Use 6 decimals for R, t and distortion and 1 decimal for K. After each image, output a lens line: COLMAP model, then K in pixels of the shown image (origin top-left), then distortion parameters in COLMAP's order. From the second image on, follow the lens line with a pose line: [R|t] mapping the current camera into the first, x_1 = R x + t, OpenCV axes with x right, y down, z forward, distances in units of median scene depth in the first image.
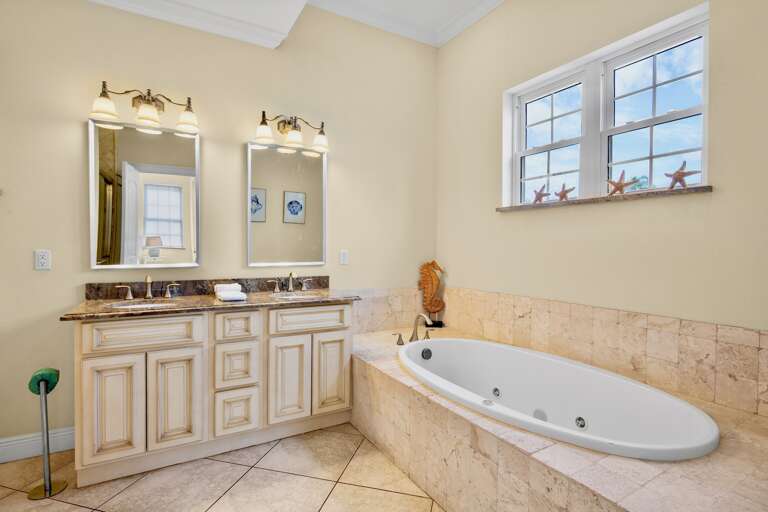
lens RADIAL K [[377.5, 0, 381.6], [0, 377.5, 247.3], [0, 0, 1]] dist [-0.007258, -0.000700]
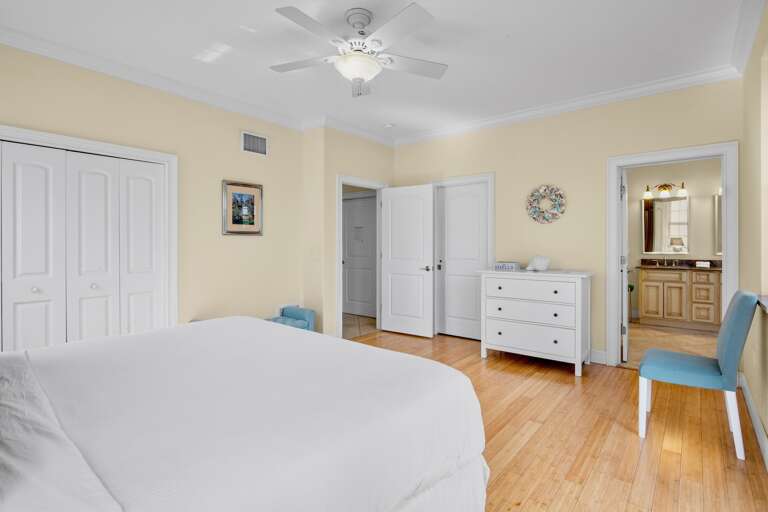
lens RADIAL K [[377.5, 0, 381.6], [0, 377.5, 247.3], [0, 0, 1]] dist [-0.007258, -0.000700]
pose [[0.342657, 0.002115, -0.939458, 1.174755], [0.001255, 0.999996, 0.002709, 0.003495], [0.939460, -0.002108, 0.342653, -1.768590]]
